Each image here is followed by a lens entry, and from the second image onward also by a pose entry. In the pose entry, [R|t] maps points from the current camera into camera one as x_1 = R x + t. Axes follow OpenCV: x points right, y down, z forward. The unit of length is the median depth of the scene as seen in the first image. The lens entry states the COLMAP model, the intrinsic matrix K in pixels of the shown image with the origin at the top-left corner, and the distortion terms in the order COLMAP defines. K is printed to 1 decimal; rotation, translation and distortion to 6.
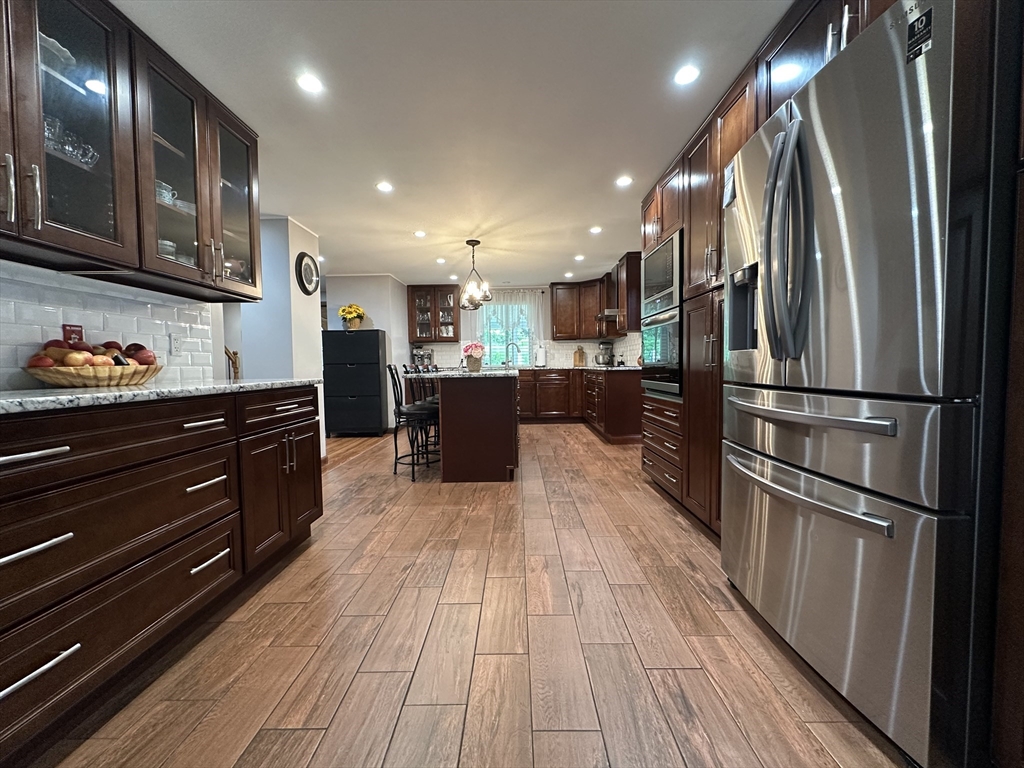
lens RADIAL K [[411.2, 0, 514.2], [0, 411.2, 380.6], [0, 0, 1]] dist [-0.008425, 0.001520]
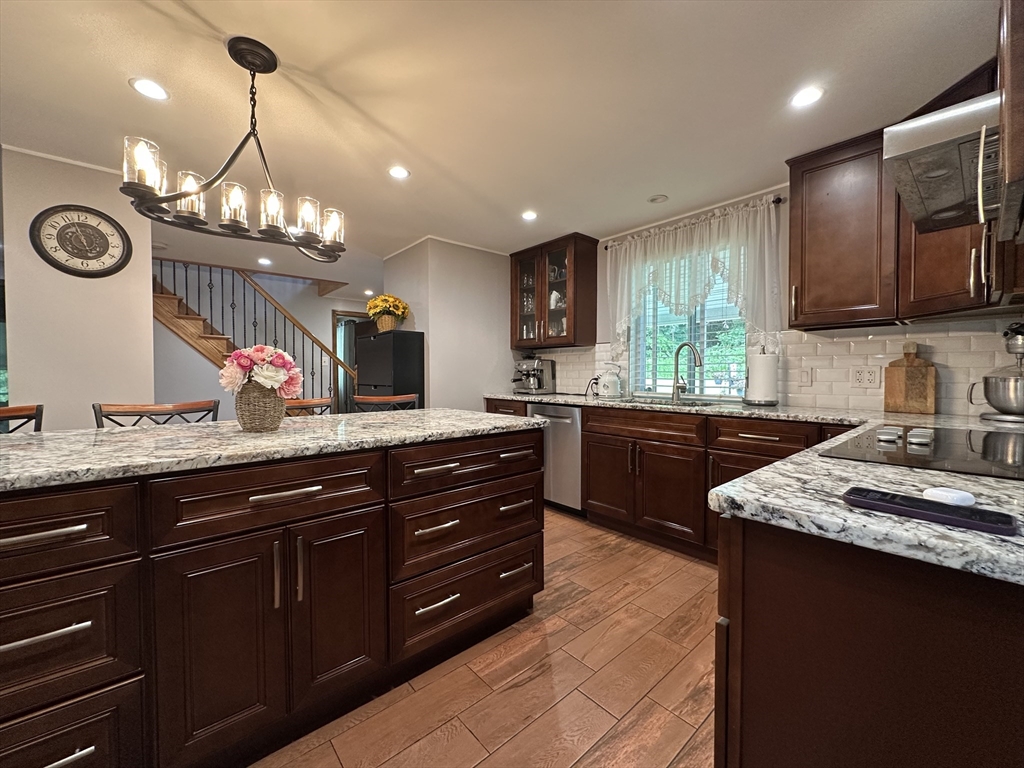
lens RADIAL K [[411.2, 0, 513.3], [0, 411.2, 380.7], [0, 0, 1]] dist [-0.008425, 0.001520]
pose [[0.657946, 0.026994, -0.752581, 0.197442], [-0.040552, 0.999177, 0.000387, -0.046529], [0.751973, 0.030264, 0.658499, 0.599732]]
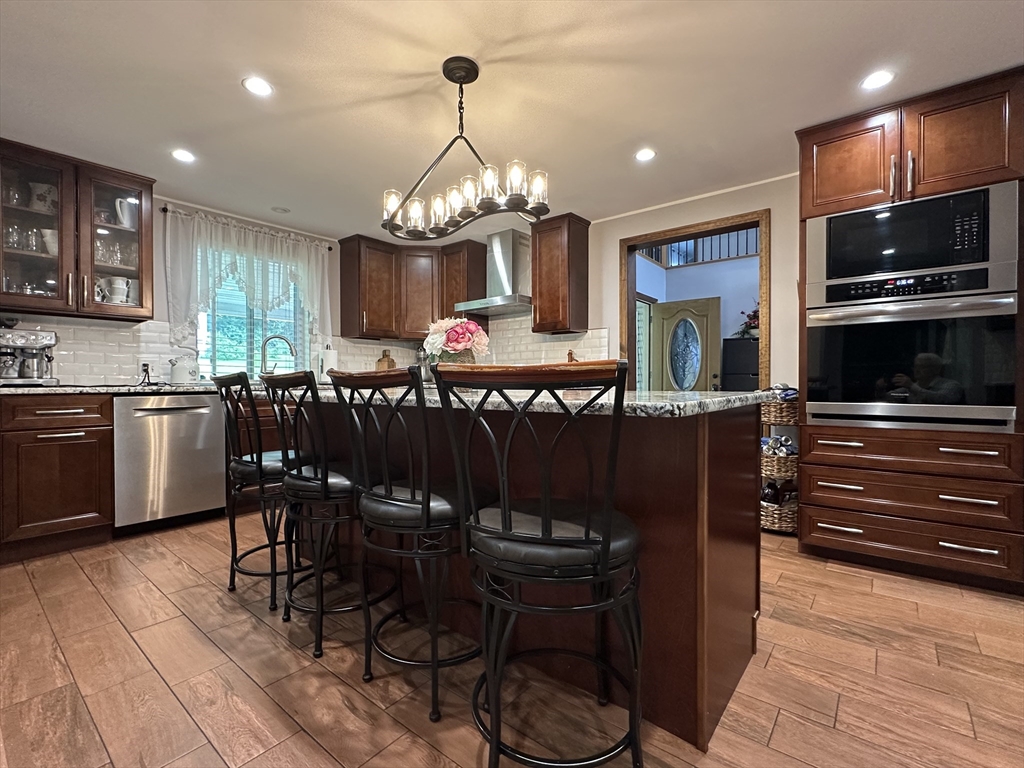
lens RADIAL K [[470.2, 0, 511.7], [0, 470.2, 385.1], [0, 0, 1]] dist [0.000743, -0.000055]
pose [[0.629903, -0.000377, 0.776674, -0.270012], [0.029175, 0.999306, -0.023177, -0.011909], [-0.776126, 0.037259, 0.629476, 0.434356]]
